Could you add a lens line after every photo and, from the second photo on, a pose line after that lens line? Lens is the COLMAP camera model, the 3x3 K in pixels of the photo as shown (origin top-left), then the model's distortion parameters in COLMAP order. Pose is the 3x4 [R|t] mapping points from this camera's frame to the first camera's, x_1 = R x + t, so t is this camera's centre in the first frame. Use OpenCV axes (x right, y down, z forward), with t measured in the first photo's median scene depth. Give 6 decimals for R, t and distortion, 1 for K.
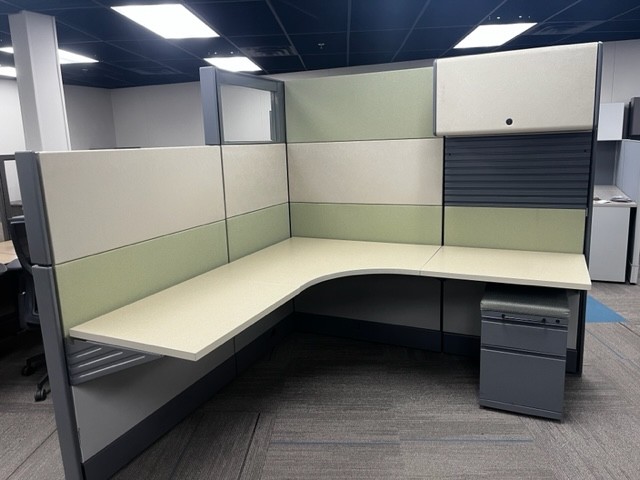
lens RADIAL K [[493.0, 0, 319.1], [0, 493.0, 235.8], [0, 0, 1]] dist [0.049479, -0.076302]
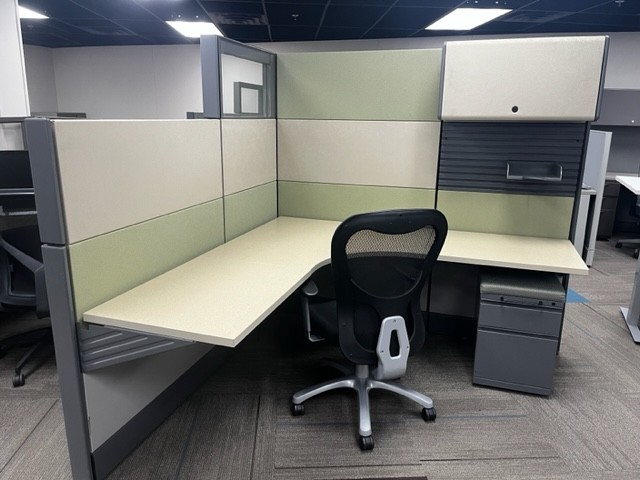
lens RADIAL K [[493.0, 0, 319.8], [0, 493.0, 241.6], [0, 0, 1]] dist [0.049479, -0.076302]
pose [[0.992246, 0.016976, 0.123126, -0.129102], [-0.024195, 0.998059, 0.057377, -0.007601], [-0.121913, -0.059911, 0.990731, 0.023809]]
